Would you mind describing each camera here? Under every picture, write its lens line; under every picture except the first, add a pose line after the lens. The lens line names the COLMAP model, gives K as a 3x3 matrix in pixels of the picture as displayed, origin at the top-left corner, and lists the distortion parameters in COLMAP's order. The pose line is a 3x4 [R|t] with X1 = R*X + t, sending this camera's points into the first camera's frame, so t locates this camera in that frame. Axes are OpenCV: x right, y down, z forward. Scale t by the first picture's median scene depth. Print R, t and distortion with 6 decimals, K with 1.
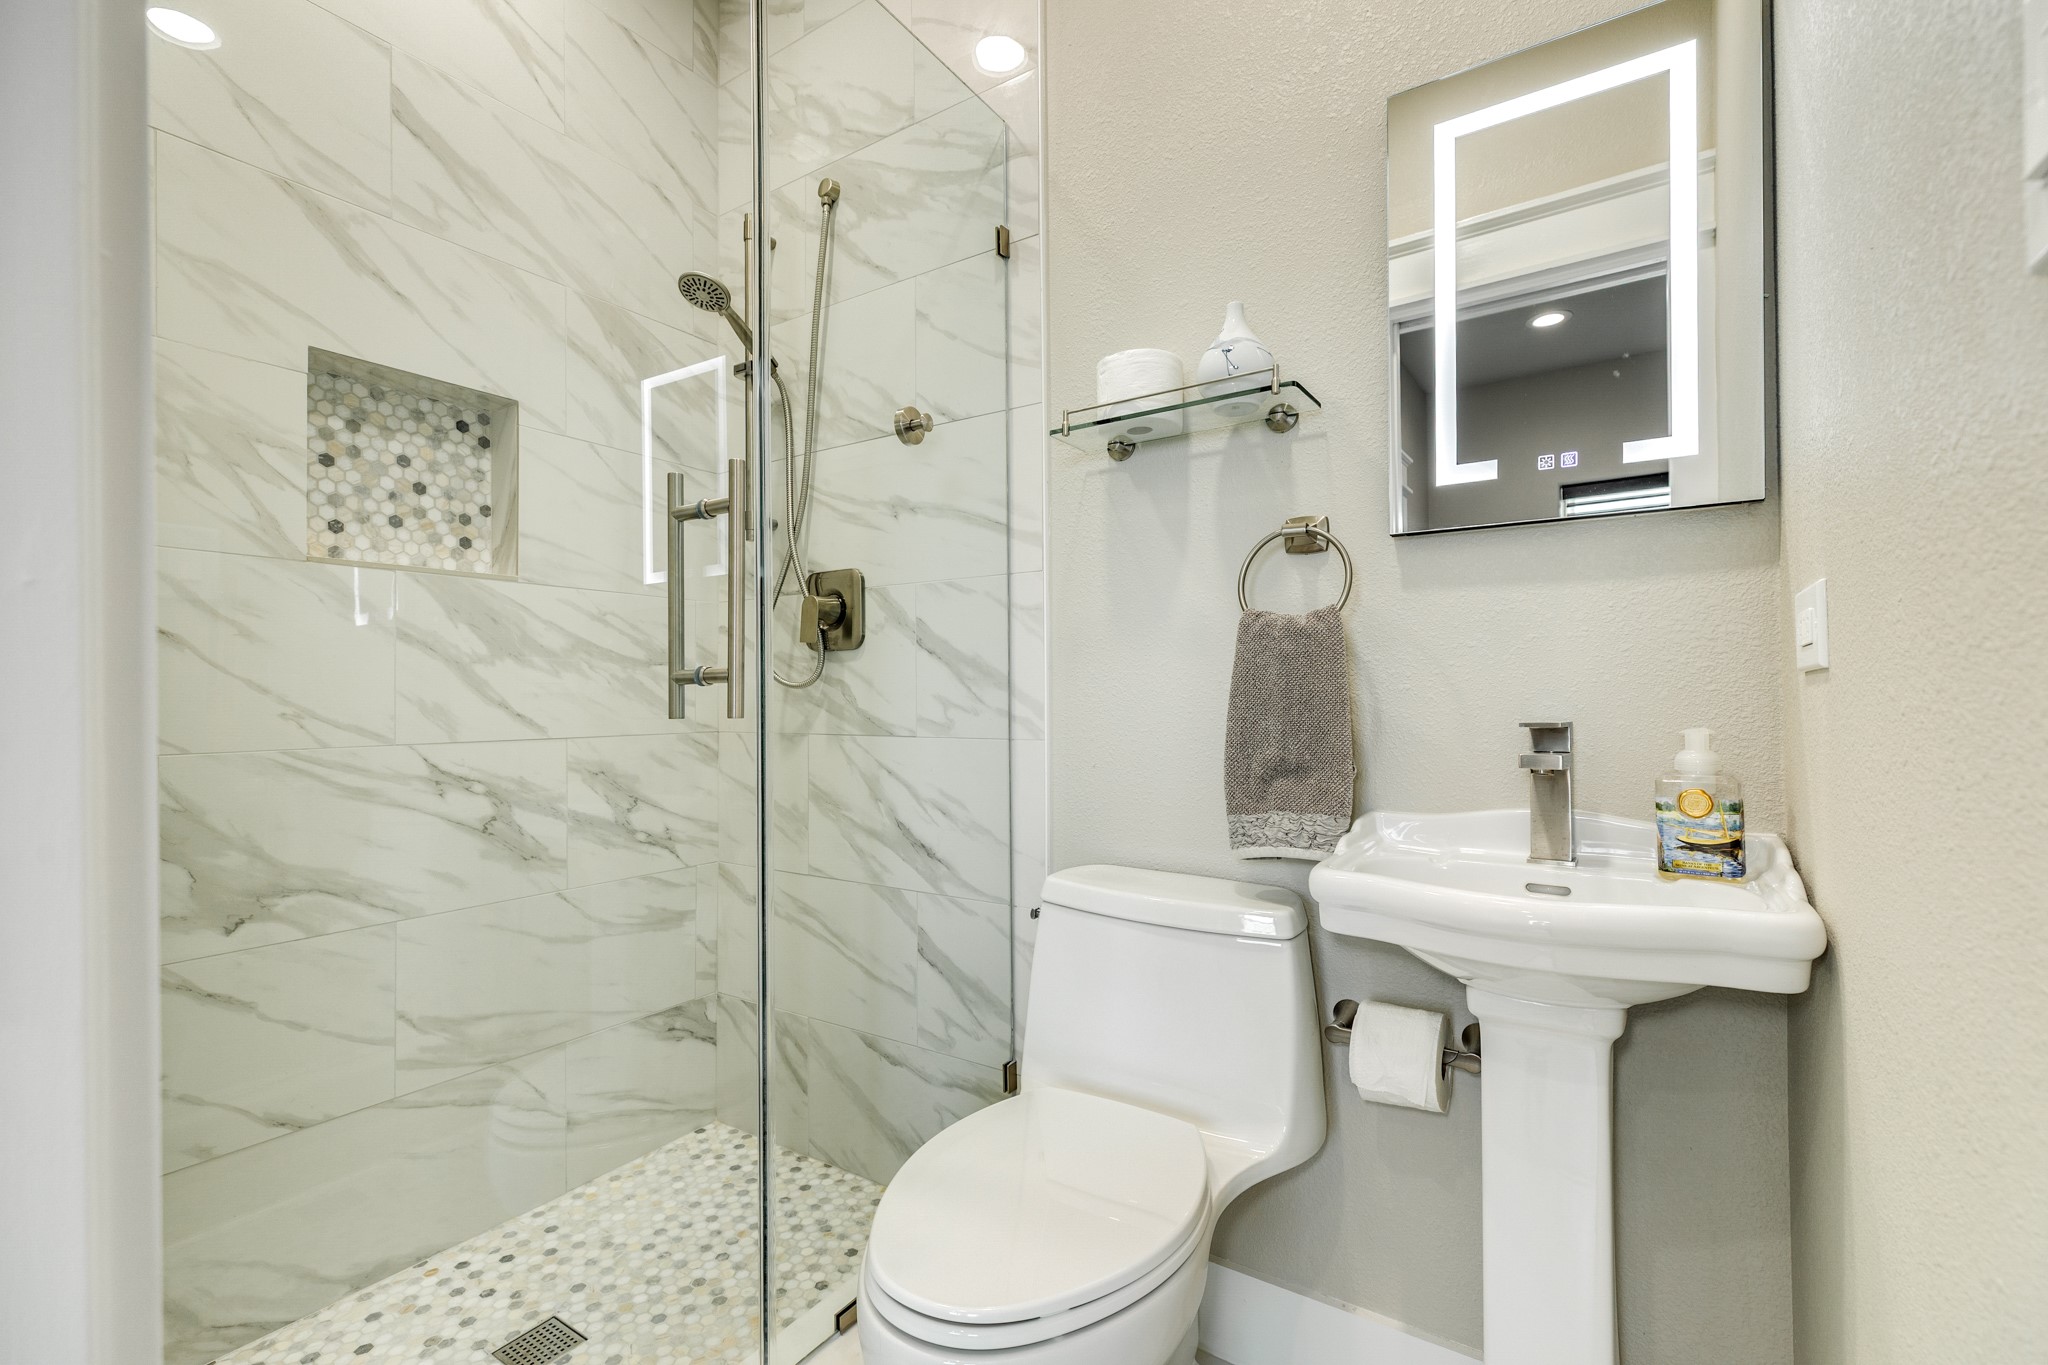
lens RADIAL K [[914.7, 0, 1021.1], [0, 914.7, 691.5], [0, 0, 1]] dist [-0.002364, -0.000282]
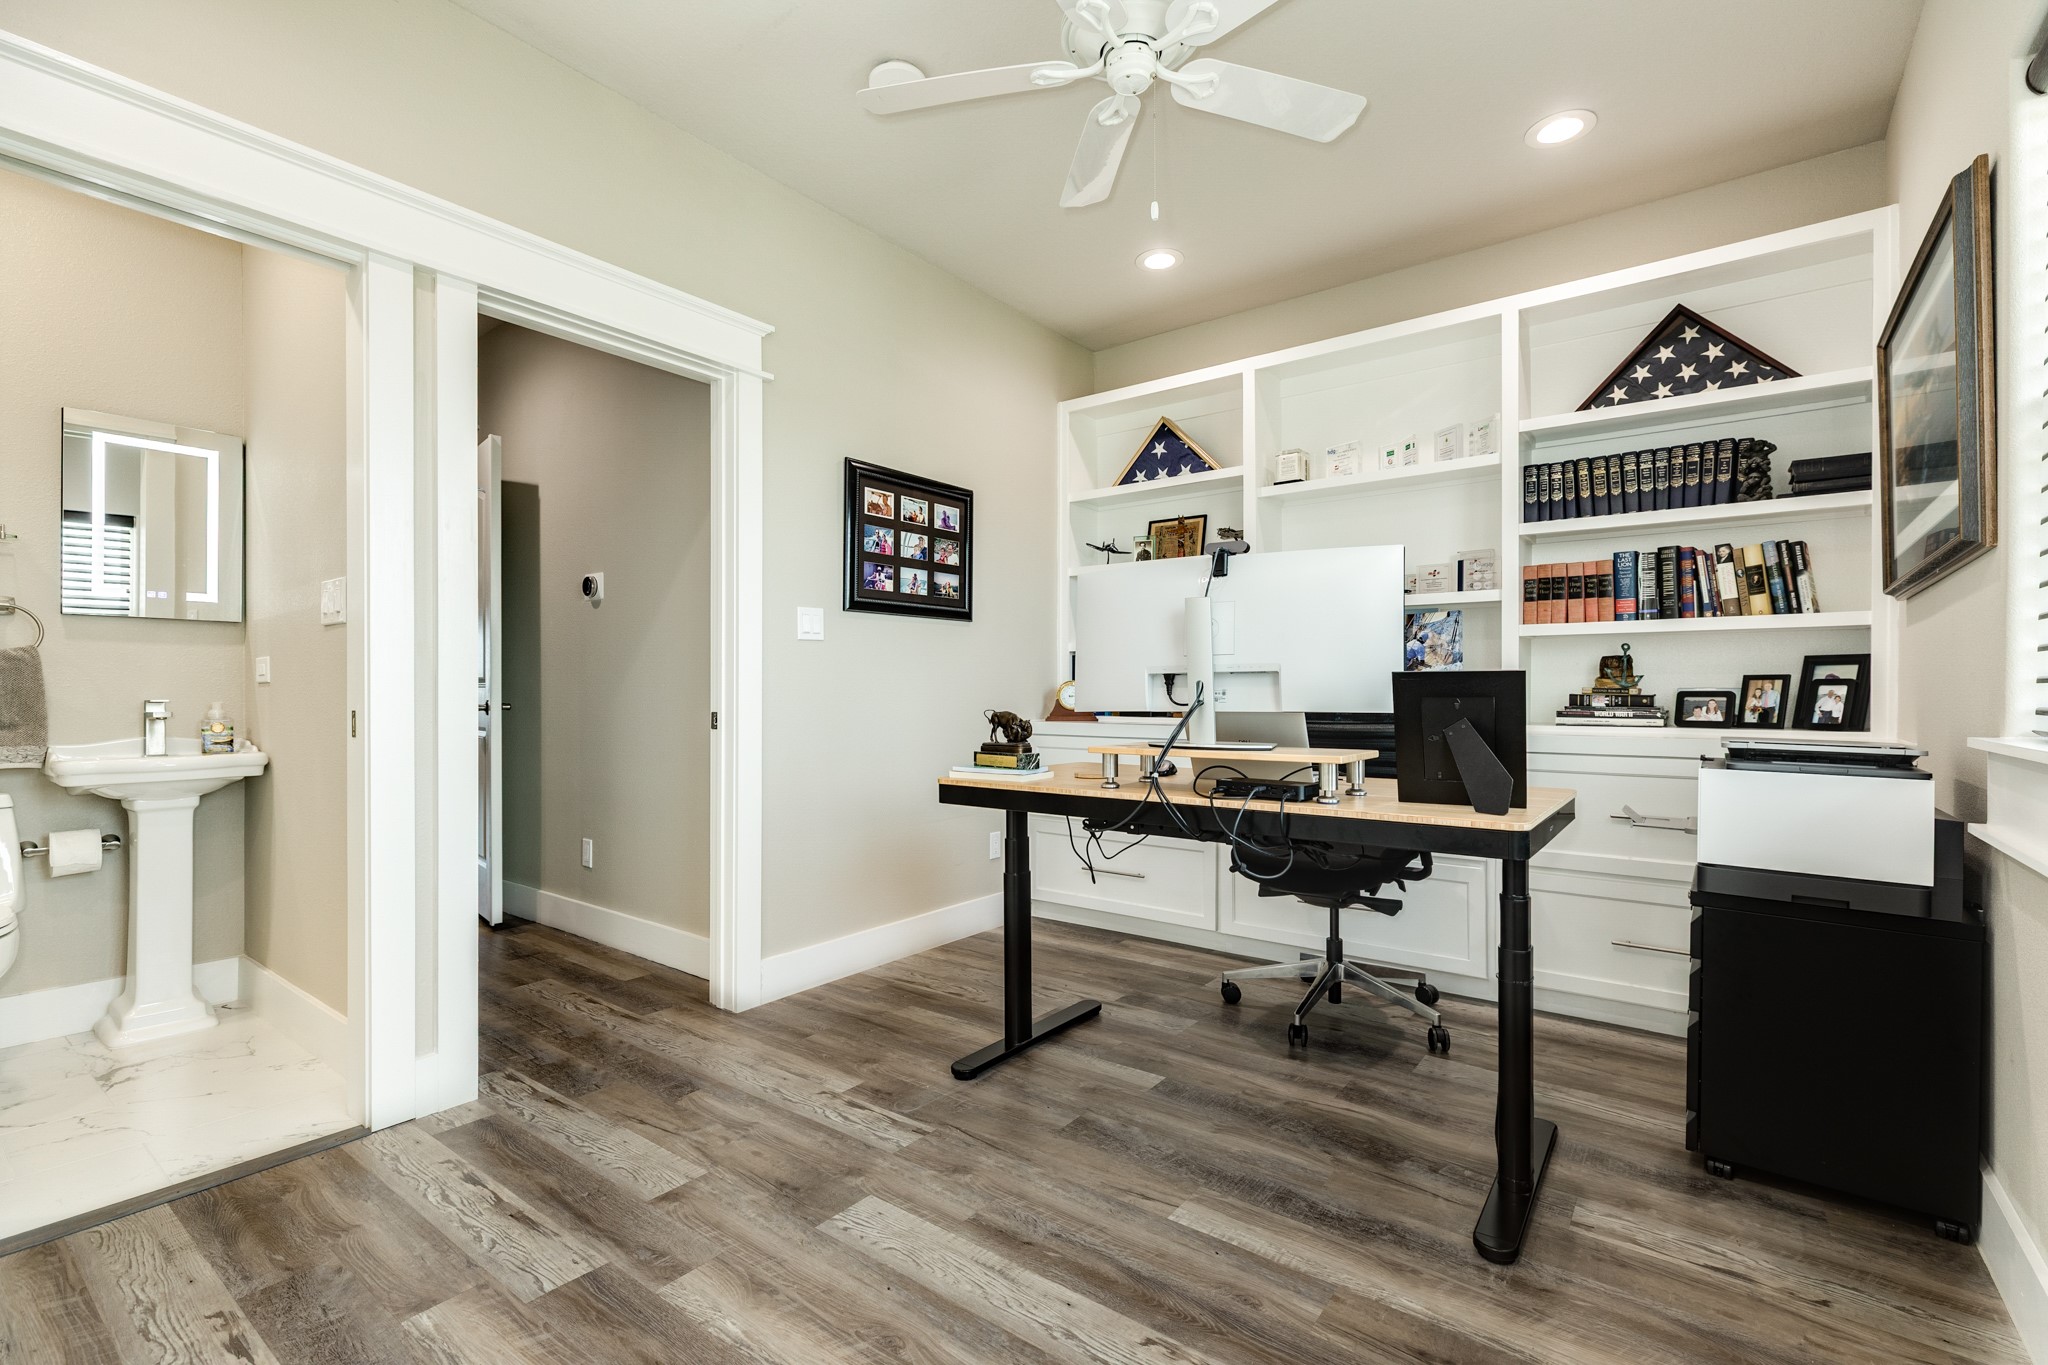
lens RADIAL K [[914.7, 0, 1022.6], [0, 914.7, 684.8], [0, 0, 1]] dist [-0.002364, -0.000282]
pose [[0.077187, 0.007591, 0.996988, -1.912909], [-0.007170, 0.999949, -0.007059, -0.008843], [-0.996991, -0.006604, 0.077238, -1.725713]]
